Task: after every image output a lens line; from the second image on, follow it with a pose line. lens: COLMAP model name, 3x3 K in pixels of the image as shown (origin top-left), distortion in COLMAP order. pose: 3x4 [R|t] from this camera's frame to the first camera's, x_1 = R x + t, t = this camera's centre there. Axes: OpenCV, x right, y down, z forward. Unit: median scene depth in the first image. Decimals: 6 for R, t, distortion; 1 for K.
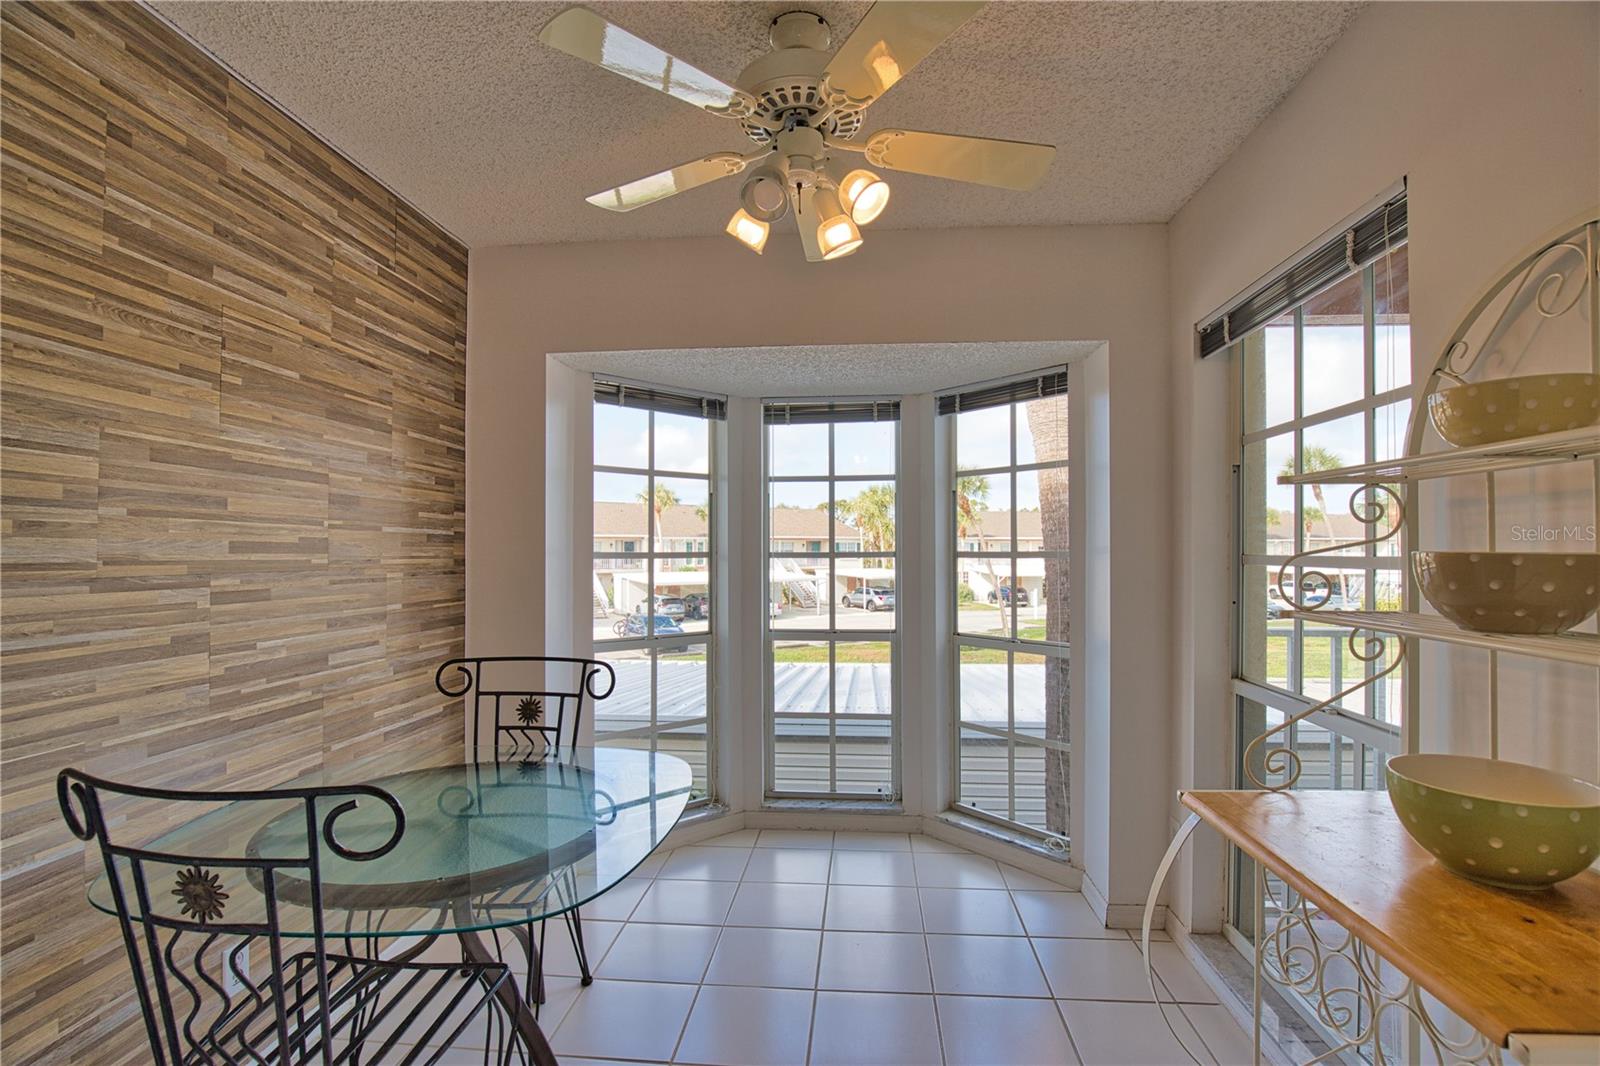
lens RADIAL K [[730.8, 0, 806.5], [0, 730.8, 541.3], [0, 0, 1]] dist [-0.036260, 0.007806]
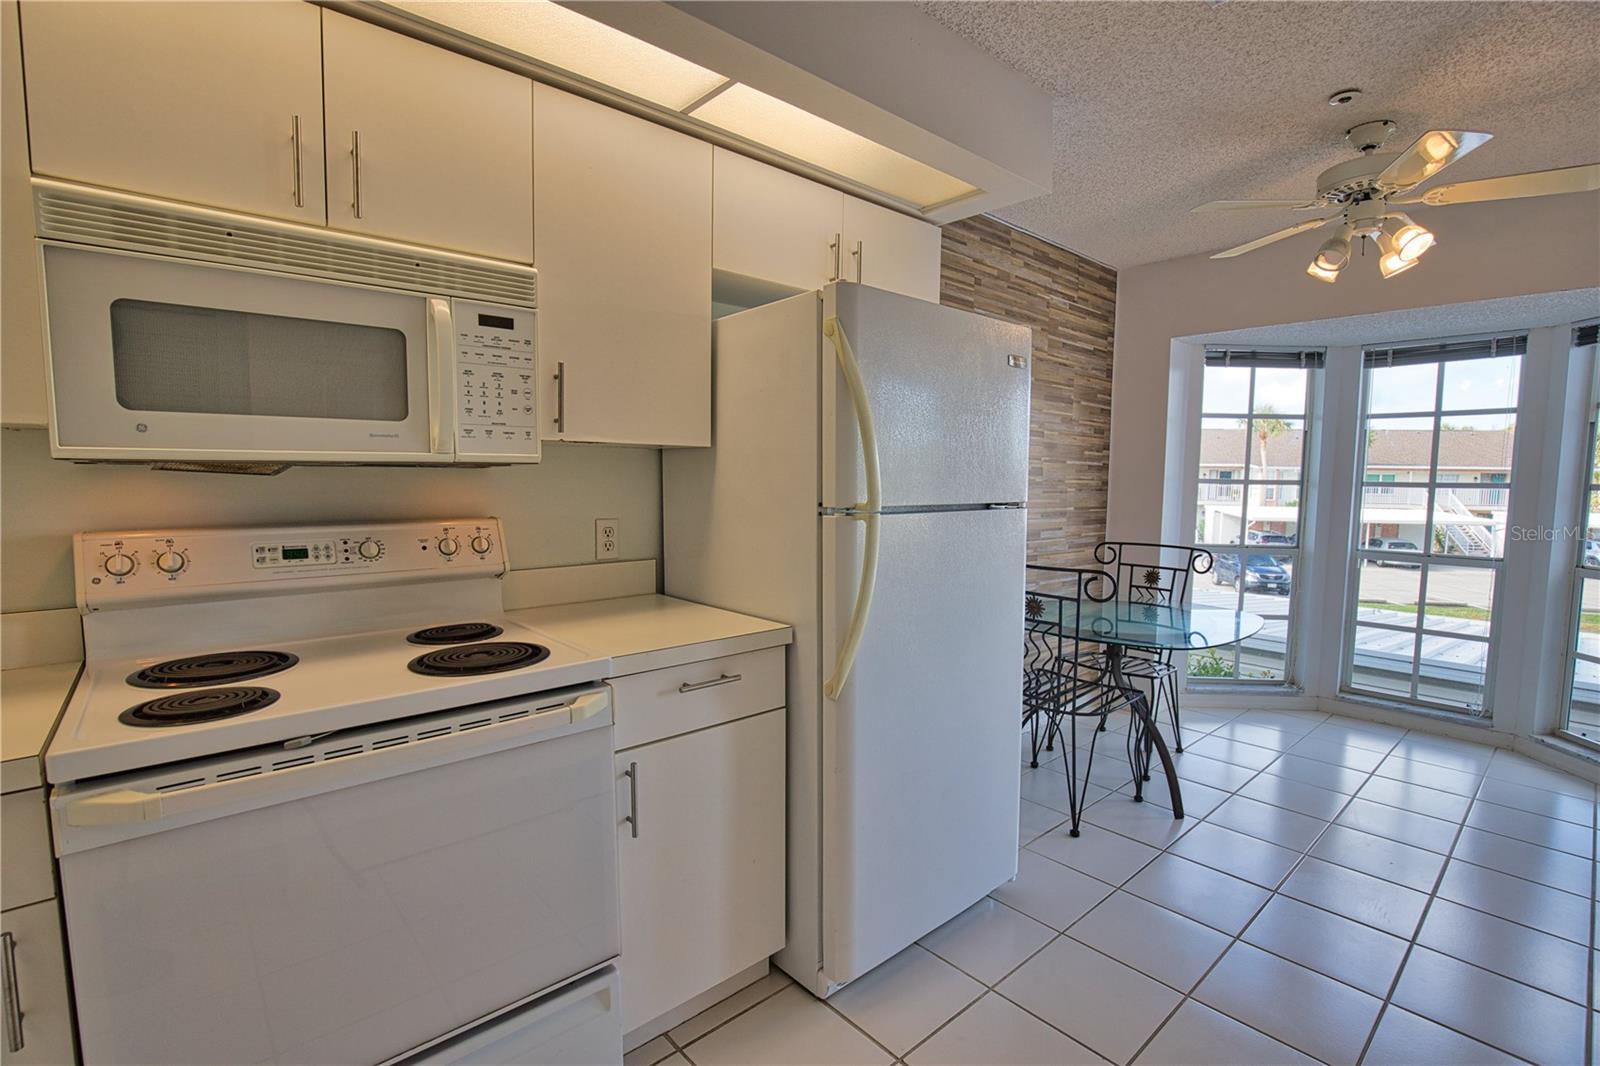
lens RADIAL K [[730.8, 0, 806.5], [0, 730.8, 541.3], [0, 0, 1]] dist [-0.036260, 0.007806]
pose [[0.723094, 0.071275, -0.687063, 0.142313], [-0.004569, 0.995134, 0.098426, 0.002689], [0.690735, -0.068032, 0.719901, -0.604782]]
